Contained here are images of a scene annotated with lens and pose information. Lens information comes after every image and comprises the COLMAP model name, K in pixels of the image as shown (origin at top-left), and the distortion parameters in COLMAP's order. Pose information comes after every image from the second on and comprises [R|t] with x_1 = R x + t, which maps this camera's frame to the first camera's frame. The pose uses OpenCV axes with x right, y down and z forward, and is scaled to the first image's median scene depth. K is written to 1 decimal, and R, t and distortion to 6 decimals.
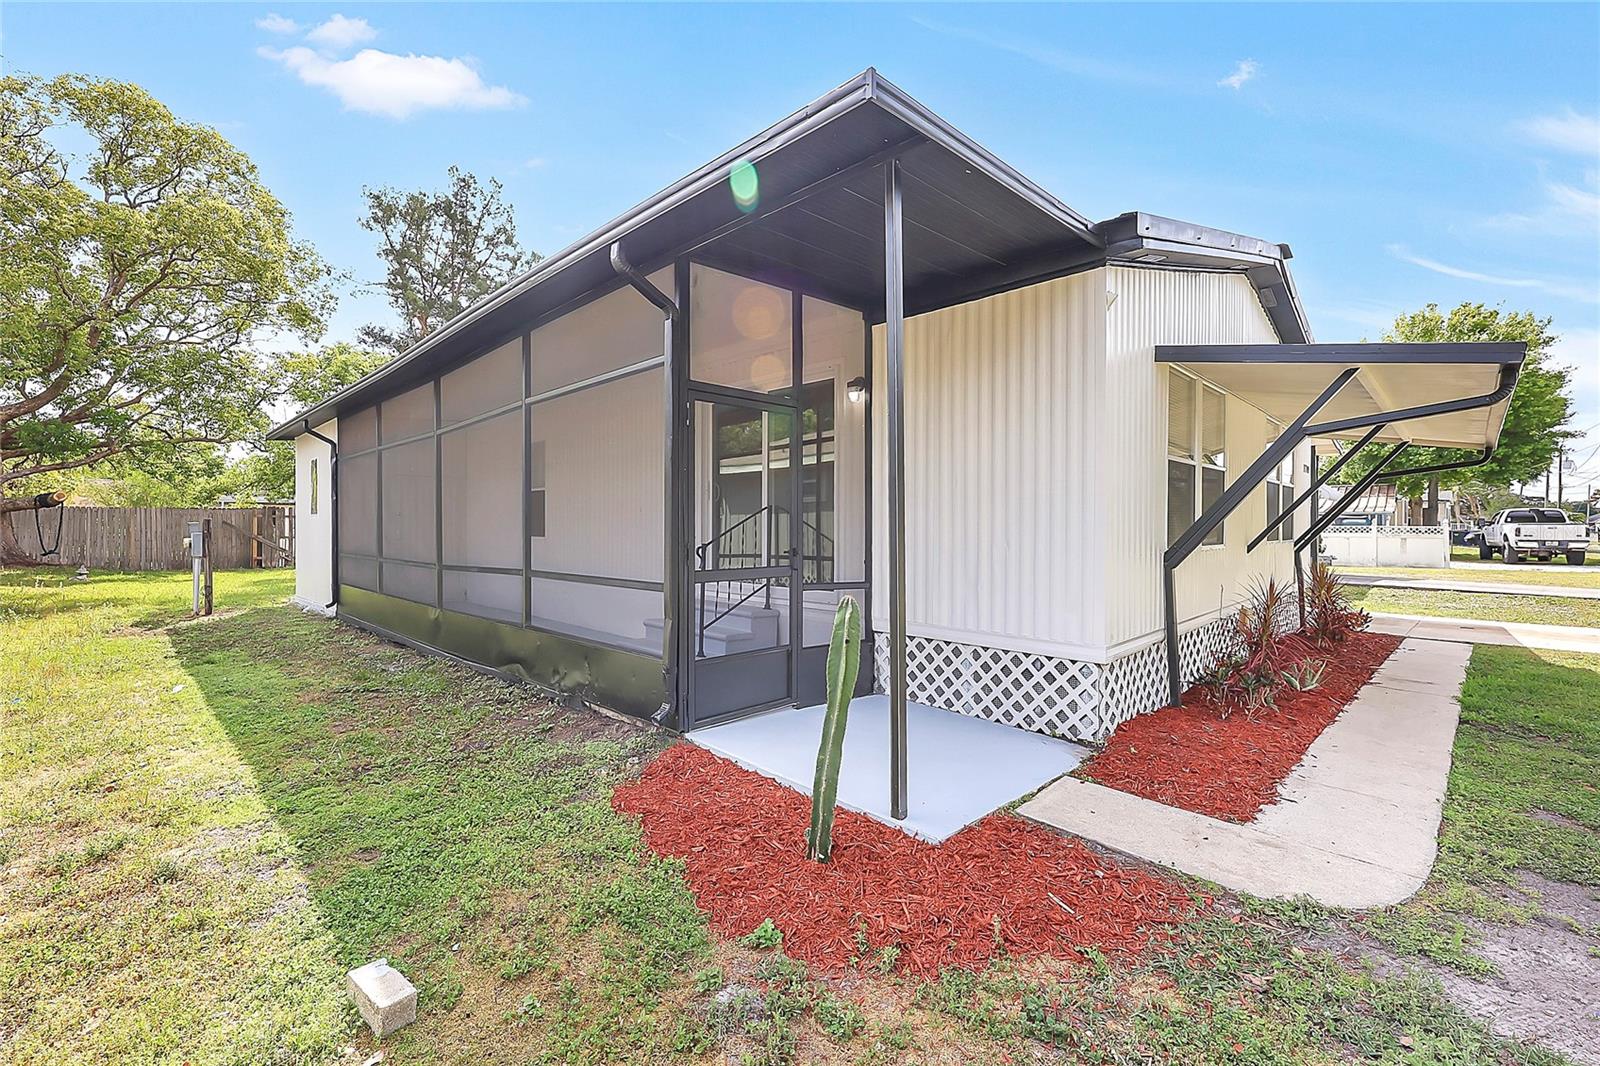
lens RADIAL K [[649.4, 0, 759.6], [0, 649.4, 536.1], [0, 0, 1]] dist [0.001324, -0.000143]
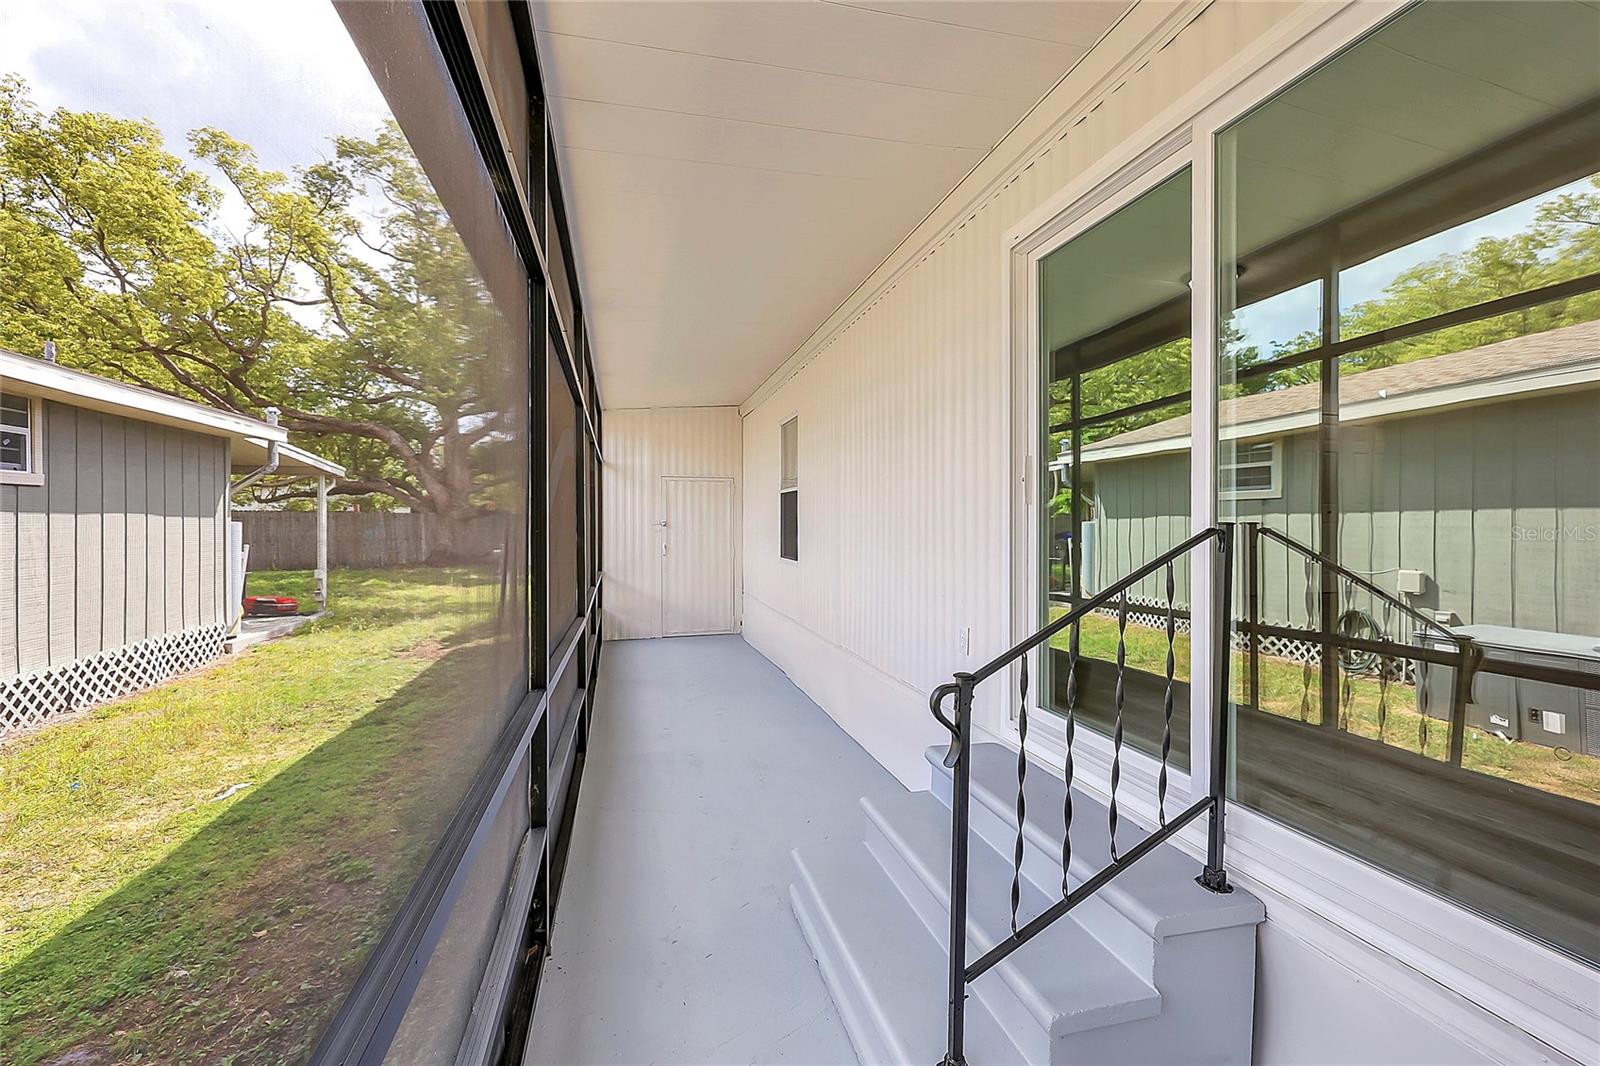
lens RADIAL K [[681.1, 0, 800.0], [0, 681.1, 533.0], [0, 0, 1]] dist [0.001476, 0.000159]
pose [[0.869538, 0.002503, -0.493859, 0.002636], [-0.003876, 0.999991, -0.001756, -0.052545], [0.493851, 0.003441, 0.869540, 0.818759]]
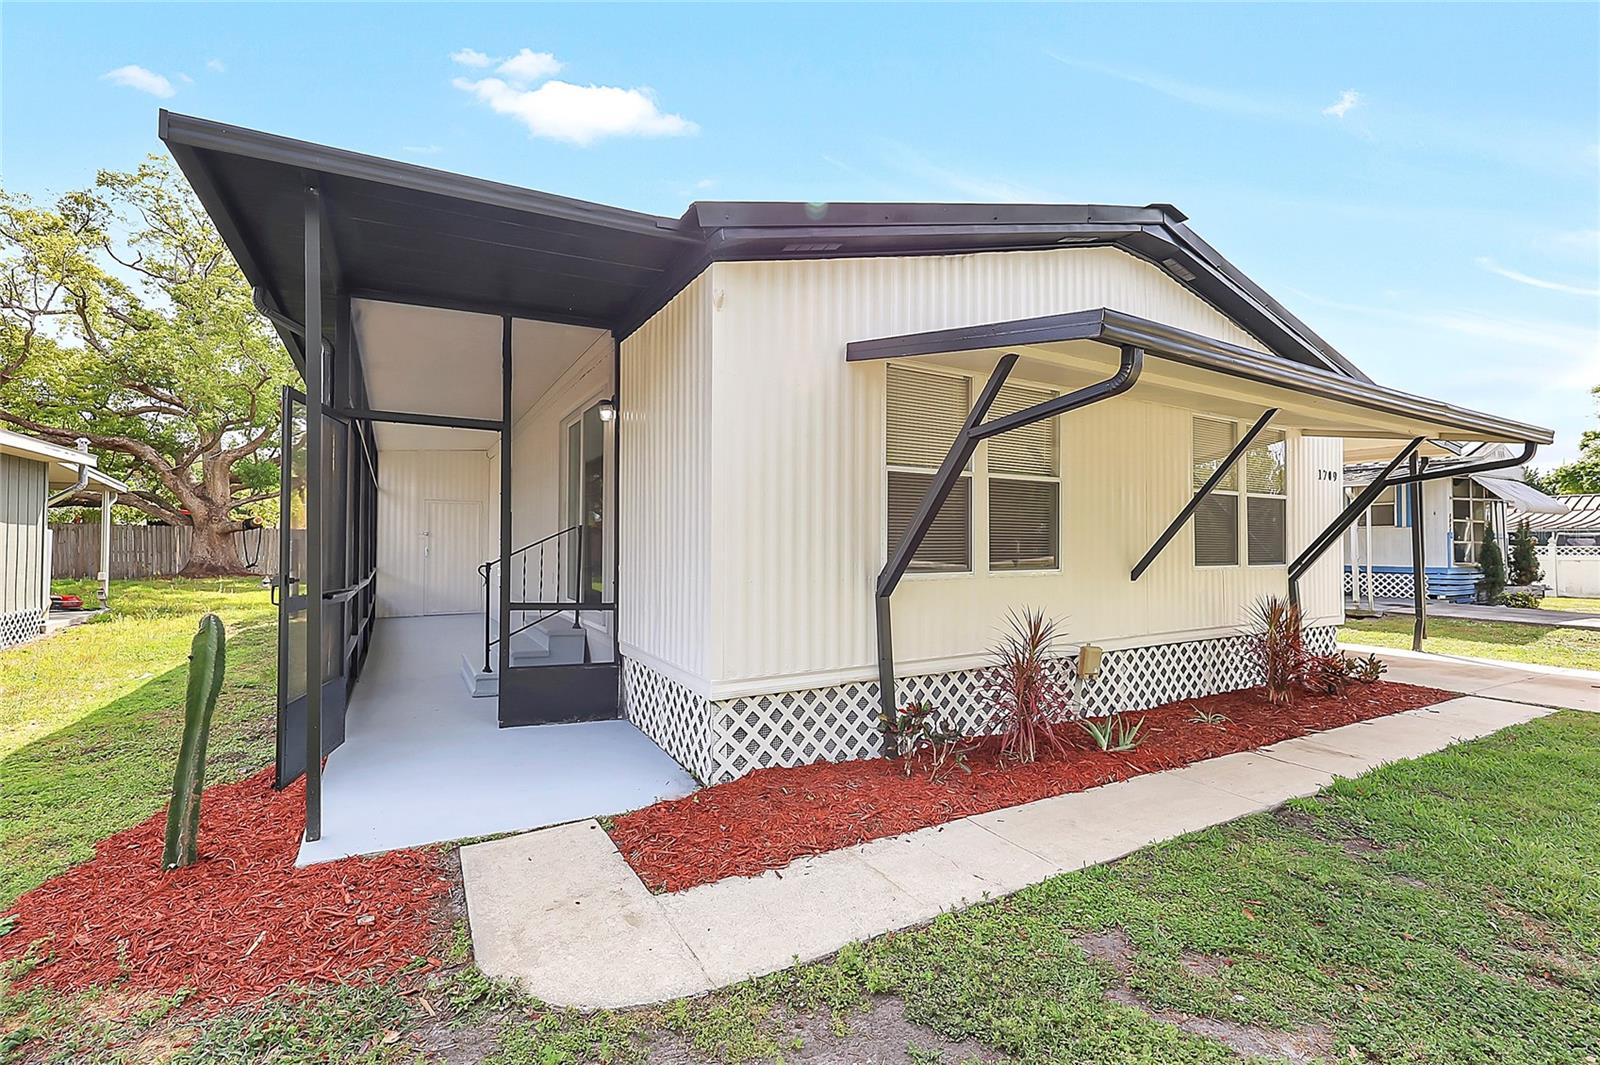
lens RADIAL K [[649.4, 0, 759.6], [0, 649.4, 535.6], [0, 0, 1]] dist [0.001324, -0.000143]
pose [[0.966521, -0.002556, -0.256576, 0.691716], [-0.004719, 0.999604, -0.027736, -0.005700], [0.256545, 0.028019, 0.966126, 0.118011]]
